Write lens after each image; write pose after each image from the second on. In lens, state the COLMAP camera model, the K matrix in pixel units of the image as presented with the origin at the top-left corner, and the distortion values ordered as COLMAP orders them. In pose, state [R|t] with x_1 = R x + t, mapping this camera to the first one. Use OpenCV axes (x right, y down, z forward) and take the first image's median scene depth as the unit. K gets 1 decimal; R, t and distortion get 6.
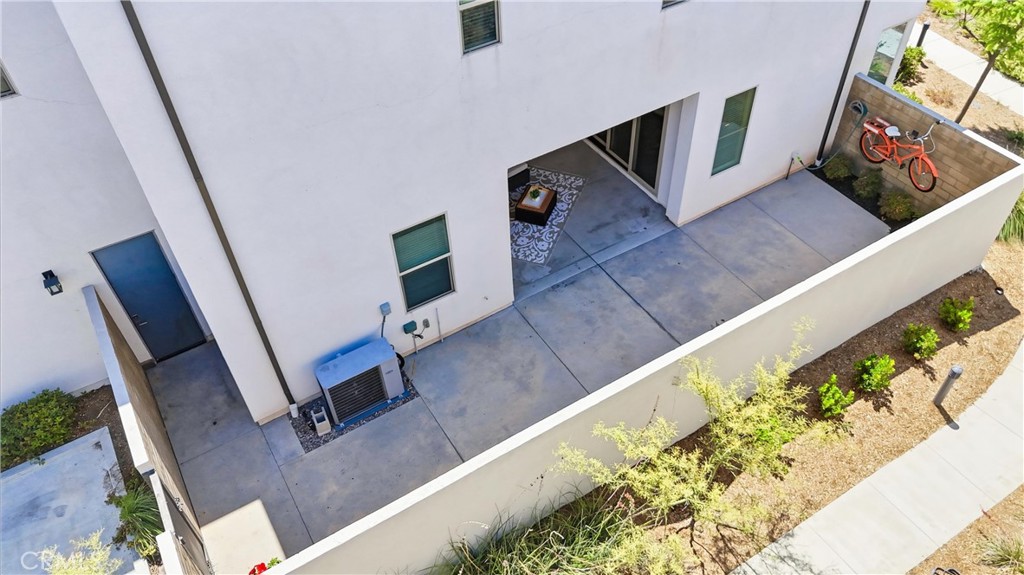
lens RADIAL K [[754.4, 0, 512.0], [0, 754.4, 287.5], [0, 0, 1]] dist [0.118312, -0.180920]
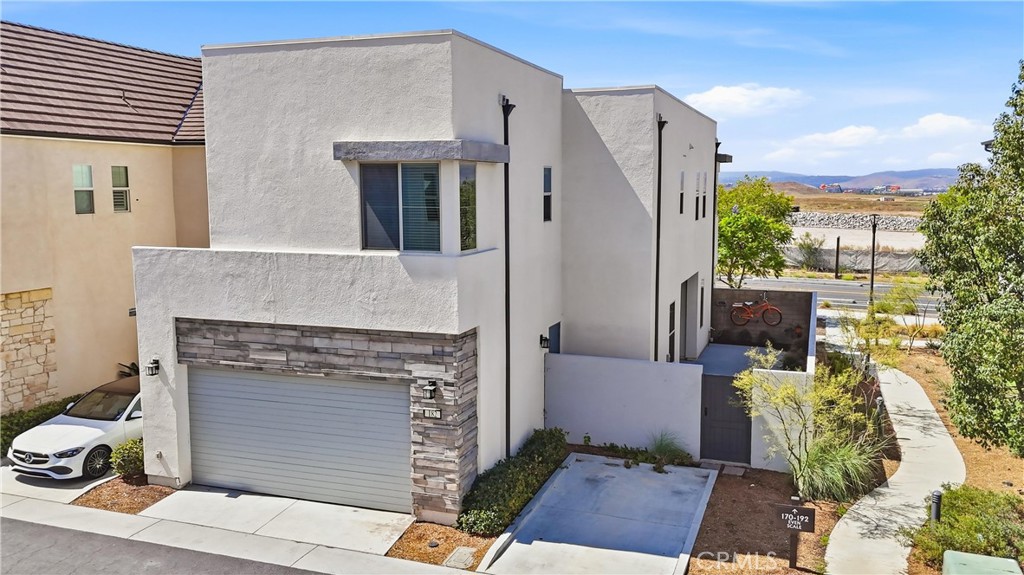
lens RADIAL K [[853.8, 0, 512.0], [0, 853.8, 287.5], [0, 0, 1]] dist [0.094077, -0.296306]
pose [[0.776322, -0.046980, 0.628583, -1.410870], [0.435238, 0.761286, -0.480636, 0.583023], [-0.455951, 0.646712, 0.611451, -0.098605]]
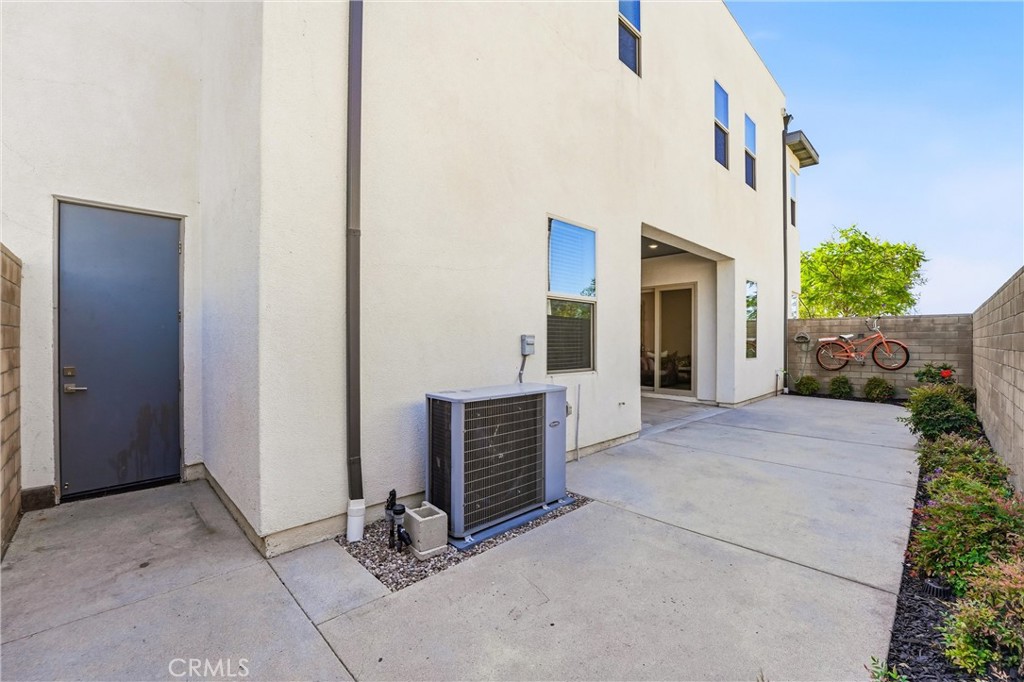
lens RADIAL K [[425.1, 0, 512.4], [0, 425.1, 342.4], [0, 0, 1]] dist [-0.021953, -0.000319]
pose [[0.975186, 0.033848, 0.218785, -0.222580], [0.133174, 0.699760, -0.701855, 0.240019], [-0.176853, 0.713576, 0.677888, 0.649818]]
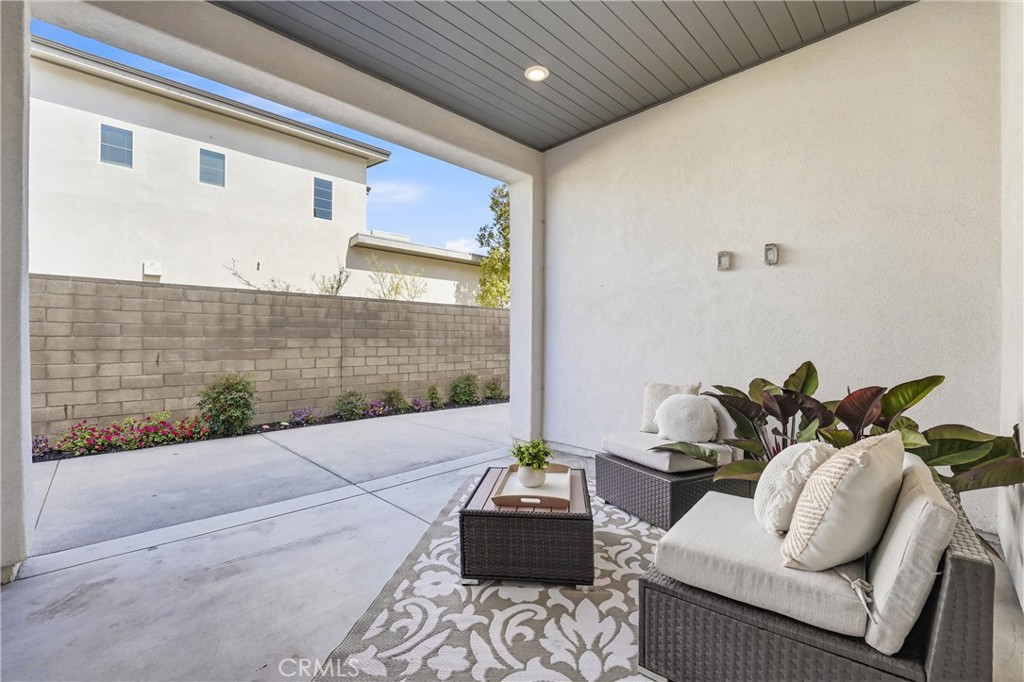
lens RADIAL K [[425.0, 0, 509.2], [0, 425.0, 341.9], [0, 0, 1]] dist [-0.028011, -0.000030]
pose [[-0.972722, 0.033346, -0.229566, 0.081620], [-0.142316, 0.695714, 0.704080, -0.289461], [0.183191, 0.717544, -0.671990, 1.167275]]
